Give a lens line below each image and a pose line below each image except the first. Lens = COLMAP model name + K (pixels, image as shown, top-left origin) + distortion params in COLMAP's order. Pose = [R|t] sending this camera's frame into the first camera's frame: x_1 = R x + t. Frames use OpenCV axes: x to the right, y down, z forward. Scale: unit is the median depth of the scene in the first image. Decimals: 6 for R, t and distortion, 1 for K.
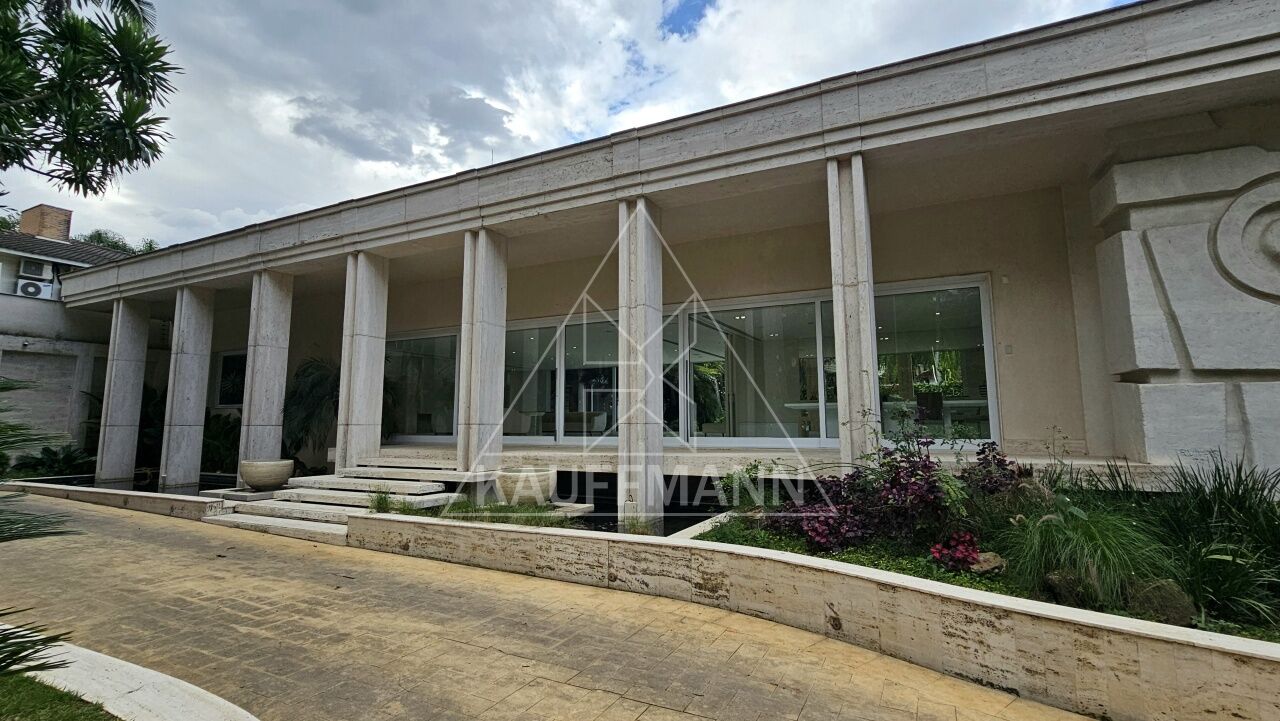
lens RADIAL K [[588.2, 0, 640.0], [0, 588.2, 360.5], [0, 0, 1]] dist [-0.000265, 0.000812]
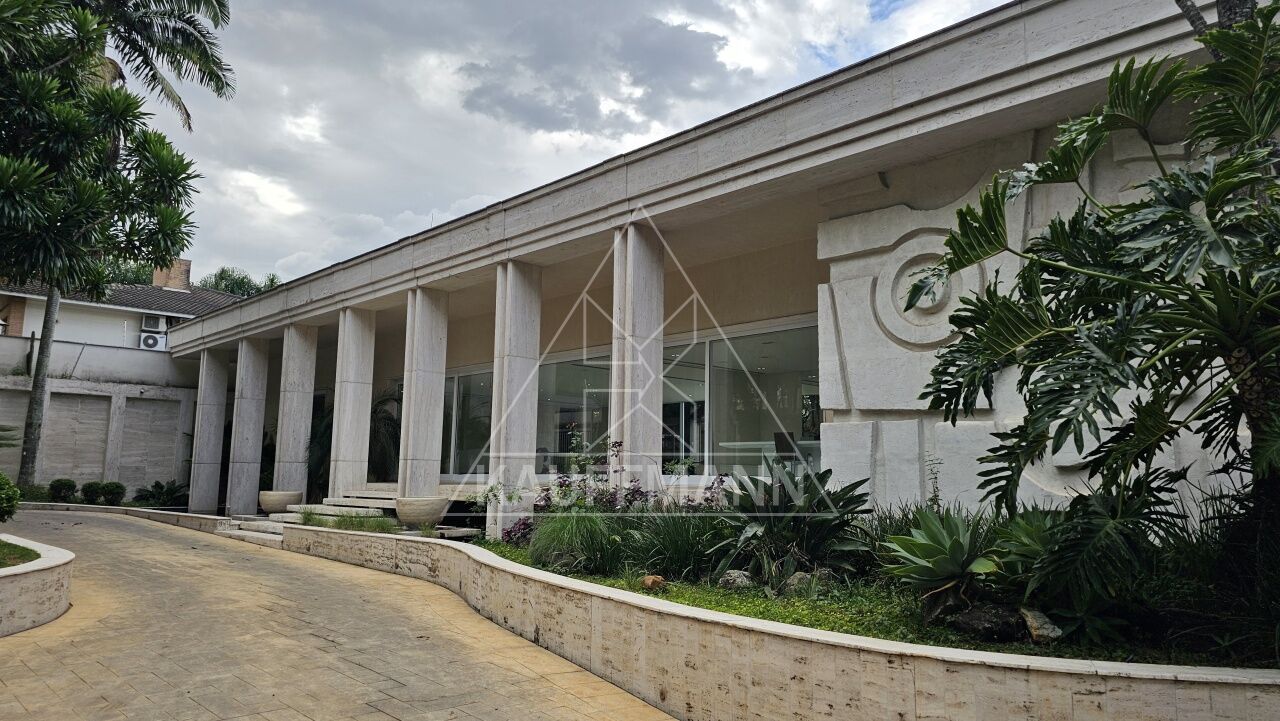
lens RADIAL K [[840.1, 0, 640.5], [0, 840.1, 381.7], [0, 0, 1]] dist [0.050318, -0.003415]
pose [[0.943905, -0.021753, -0.329500, 0.560494], [0.019605, 0.999759, -0.009840, -0.015481], [0.329635, 0.002829, 0.944104, -0.331557]]
